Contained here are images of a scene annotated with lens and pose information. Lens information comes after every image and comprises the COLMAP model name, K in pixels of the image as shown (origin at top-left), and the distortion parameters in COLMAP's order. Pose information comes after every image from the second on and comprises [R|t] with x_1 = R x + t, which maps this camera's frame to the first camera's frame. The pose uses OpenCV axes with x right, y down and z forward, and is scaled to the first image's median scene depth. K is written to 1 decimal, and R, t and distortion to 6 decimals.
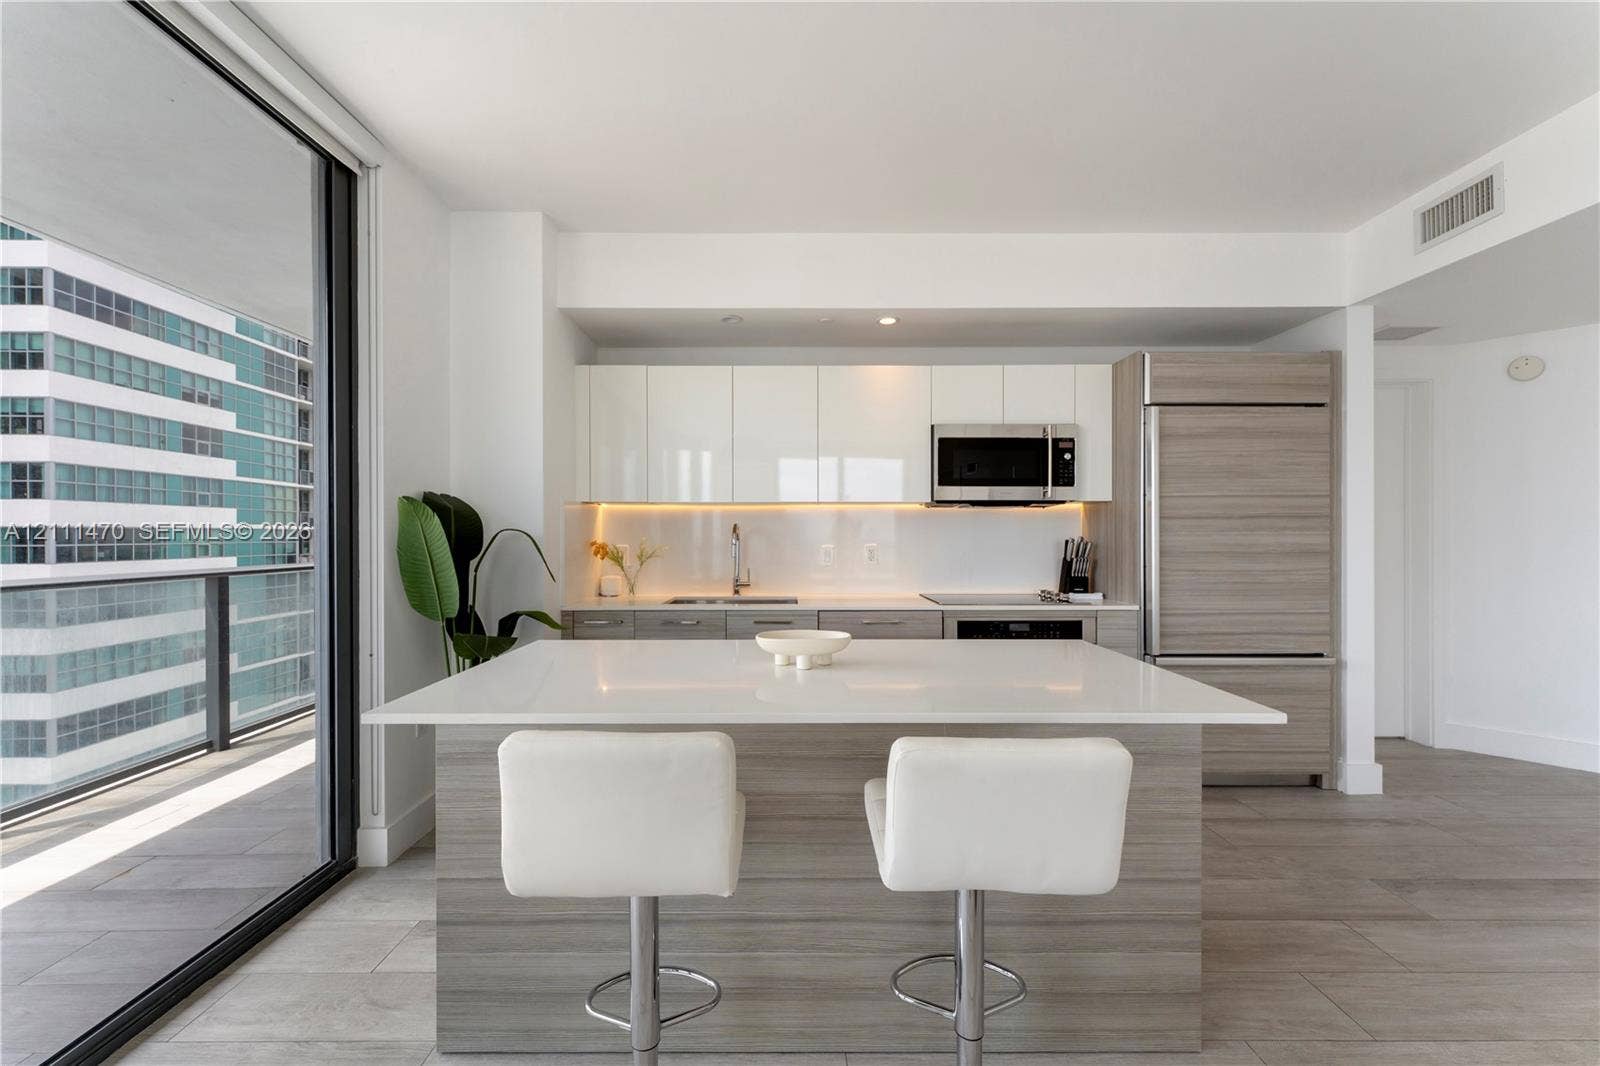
lens RADIAL K [[643.3, 0, 788.4], [0, 643.3, 540.2], [0, 0, 1]] dist [-0.000254, -0.000024]
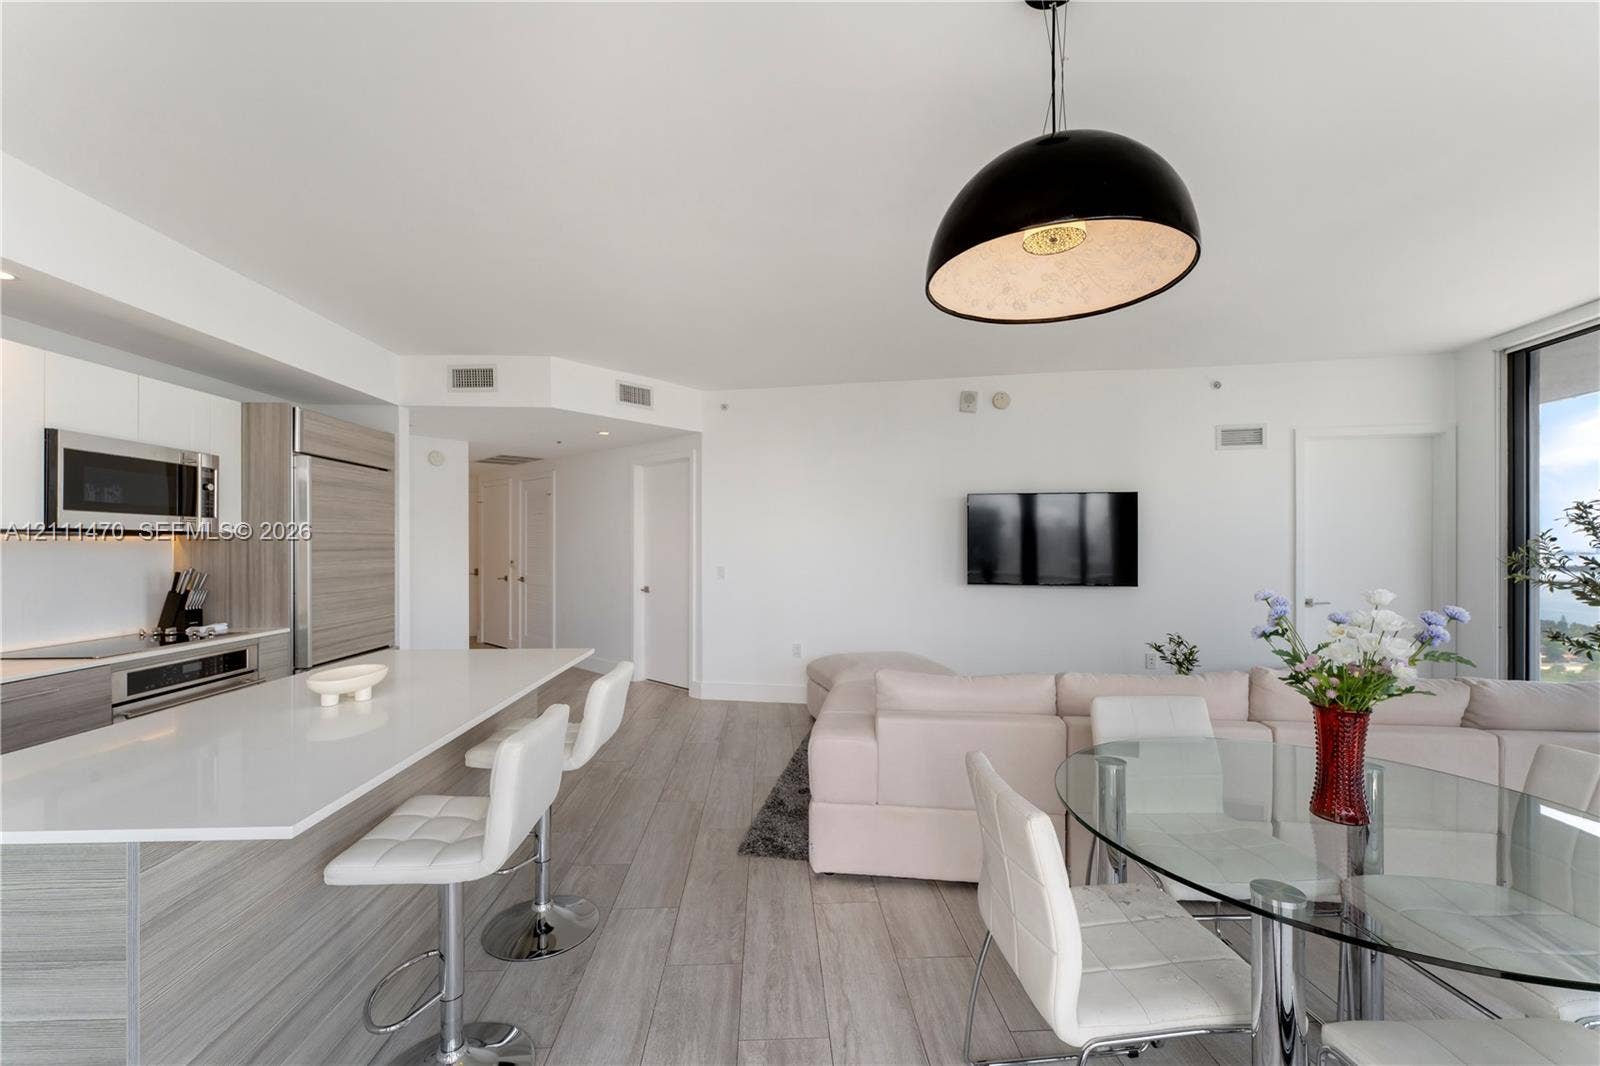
lens RADIAL K [[650.0, 0, 794.9], [0, 650.0, 541.4], [0, 0, 1]] dist [0.000239, -0.000158]
pose [[-0.042001, 0.006875, 0.999094, -0.631182], [0.008821, 0.999940, -0.006510, -0.035006], [-0.999079, 0.008540, -0.042059, 0.156122]]
